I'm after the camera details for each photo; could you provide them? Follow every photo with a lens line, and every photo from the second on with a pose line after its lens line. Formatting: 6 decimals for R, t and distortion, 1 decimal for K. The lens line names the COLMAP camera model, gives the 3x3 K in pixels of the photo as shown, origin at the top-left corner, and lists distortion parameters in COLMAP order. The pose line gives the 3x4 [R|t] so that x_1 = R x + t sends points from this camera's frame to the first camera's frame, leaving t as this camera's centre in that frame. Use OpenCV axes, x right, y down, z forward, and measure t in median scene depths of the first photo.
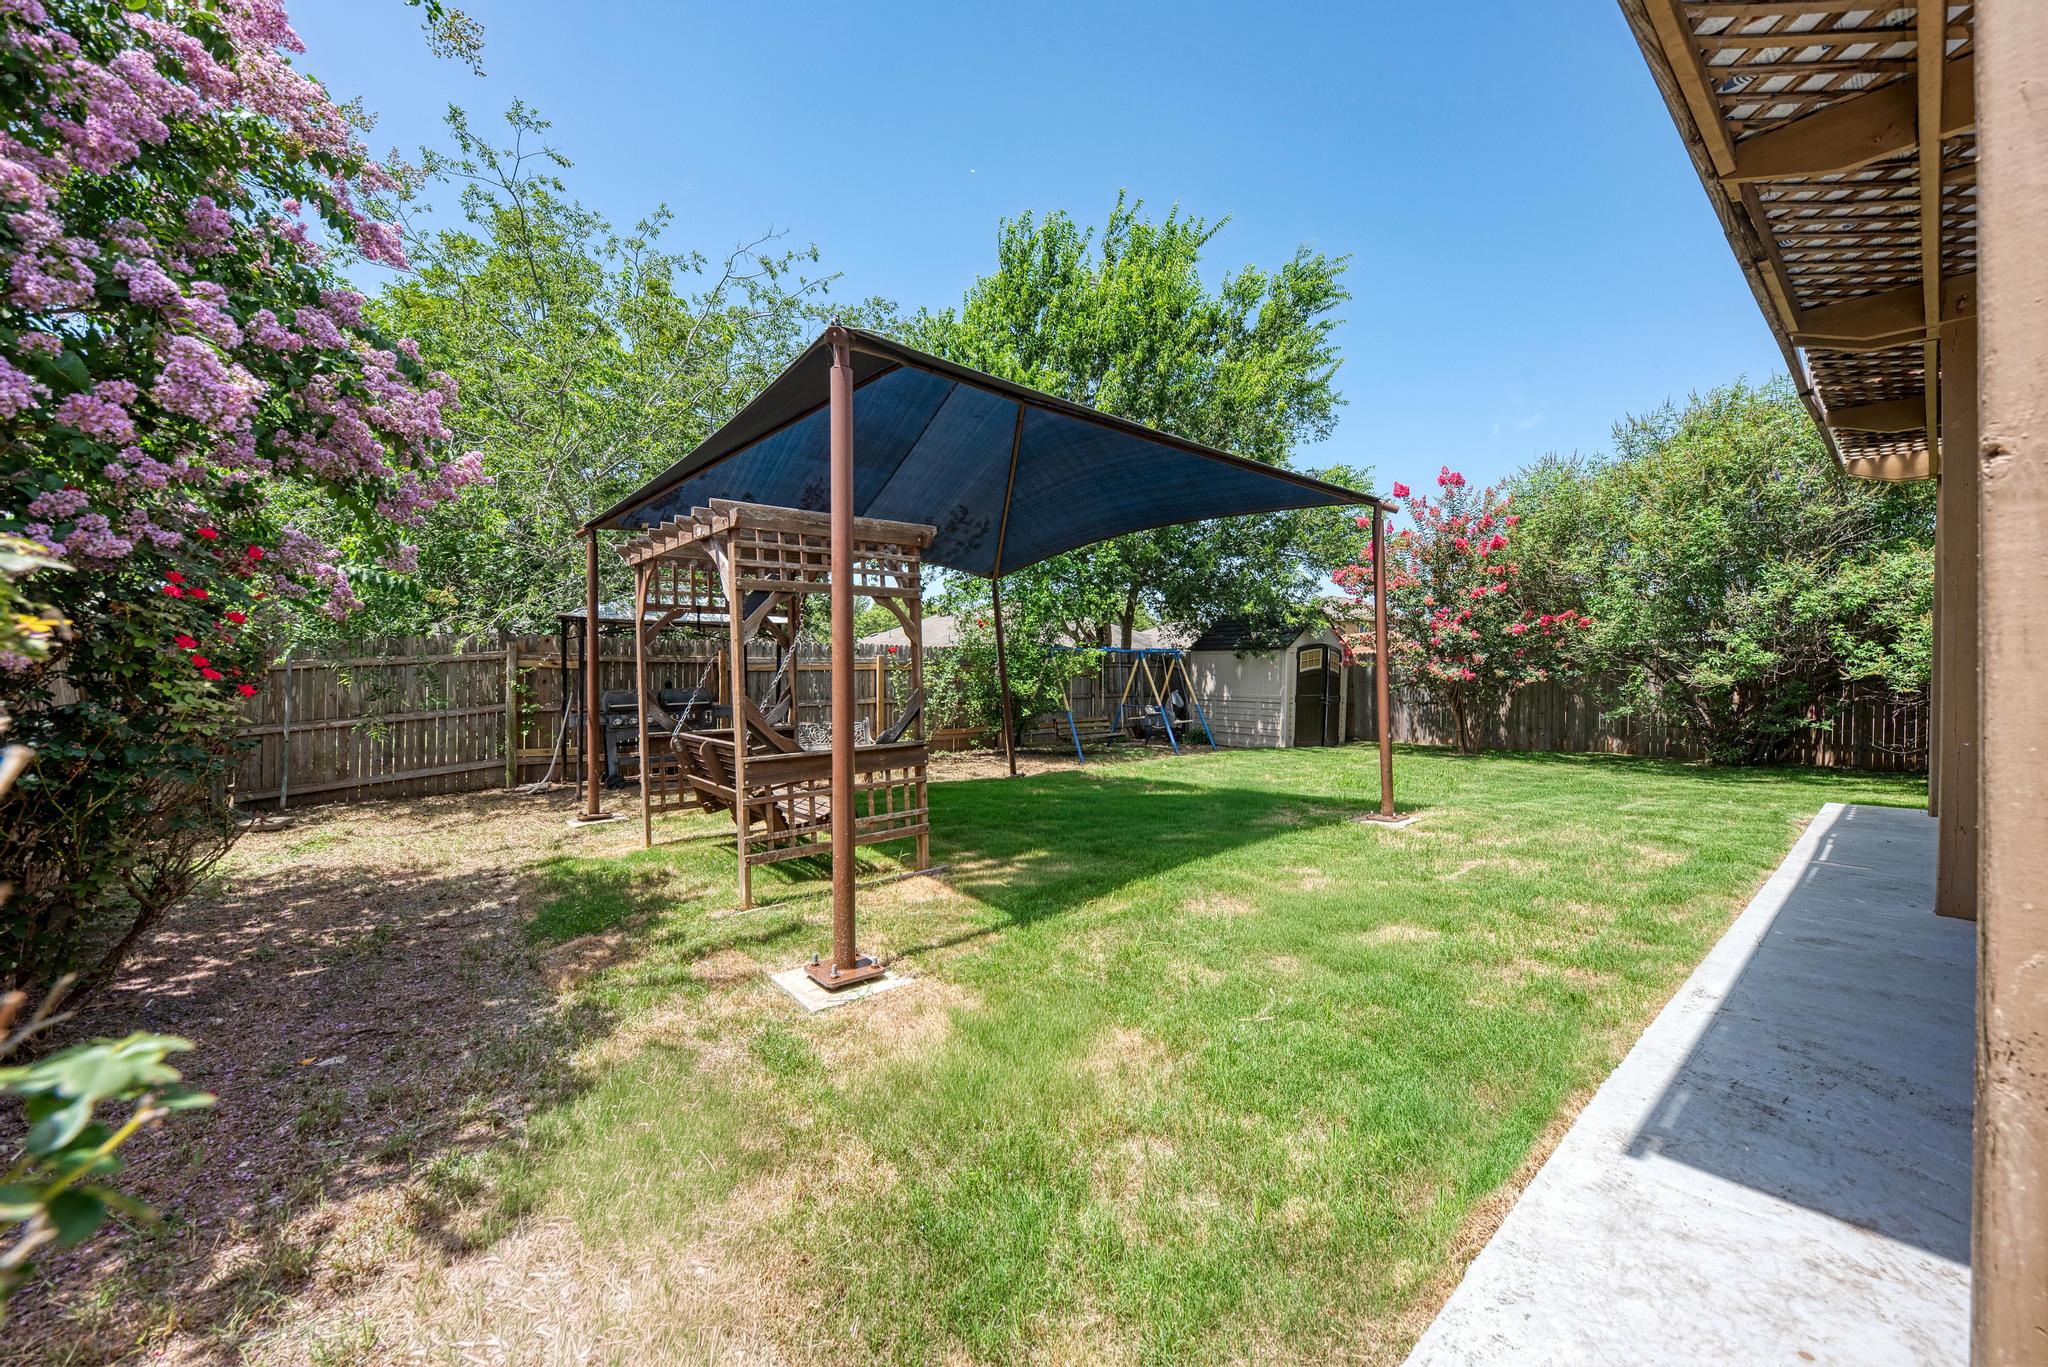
lens RADIAL K [[739.8, 0, 1017.3], [0, 739.8, 694.0], [0, 0, 1]] dist [-0.000875, 0.000027]
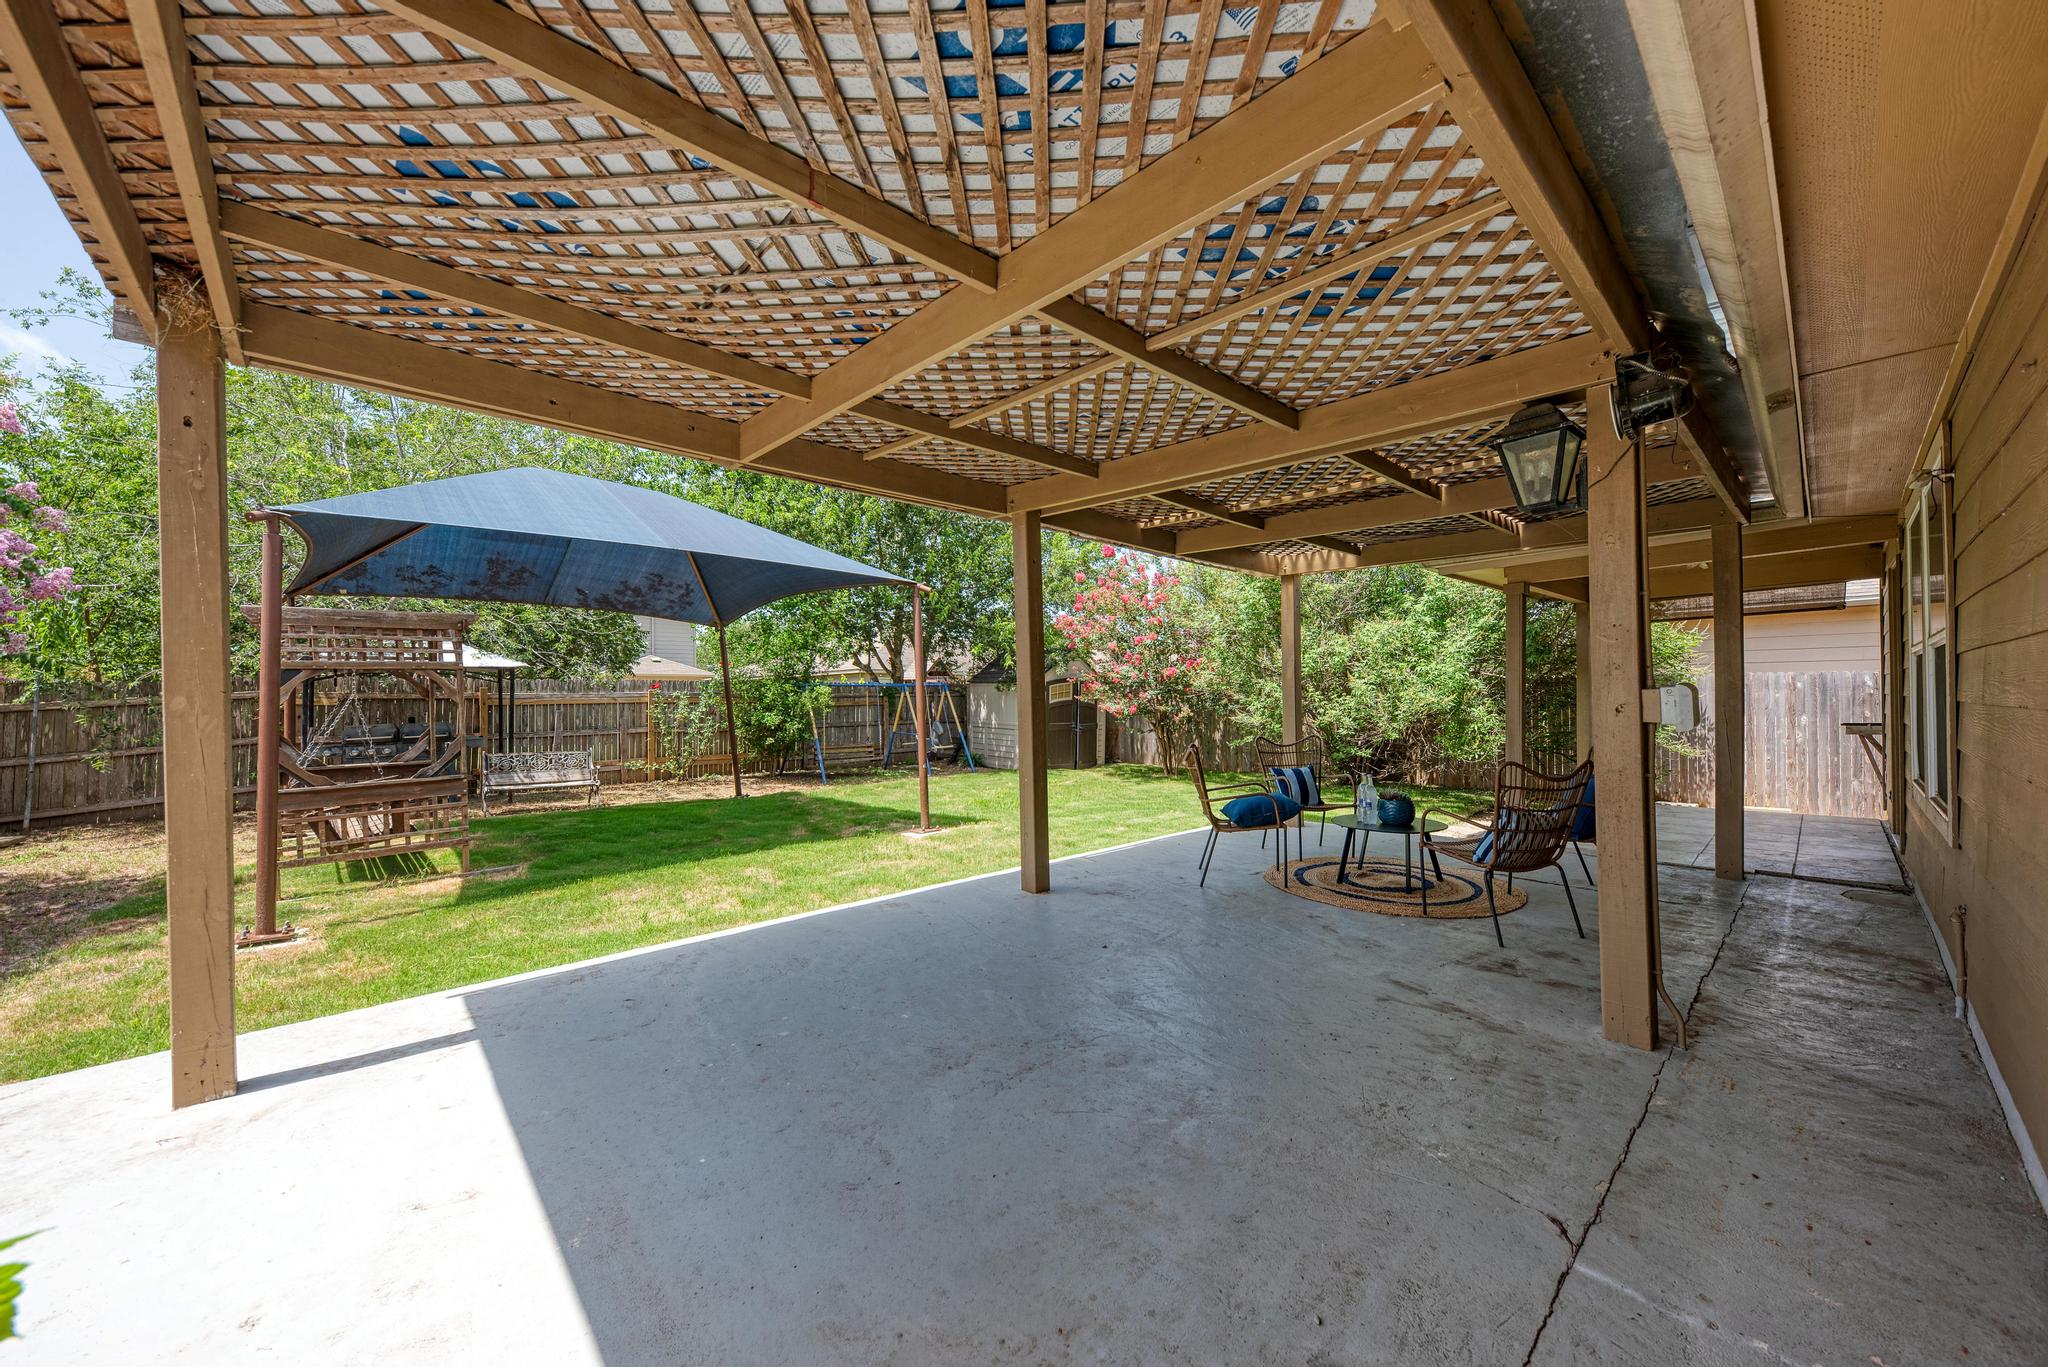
lens RADIAL K [[739.8, 0, 1017.3], [0, 739.8, 694.0], [0, 0, 1]] dist [-0.000875, 0.000027]
pose [[0.998696, 0.001581, 0.051029, 0.437252], [-0.000607, 0.999817, -0.019104, -0.033234], [-0.051050, 0.019048, 0.998514, -0.217594]]
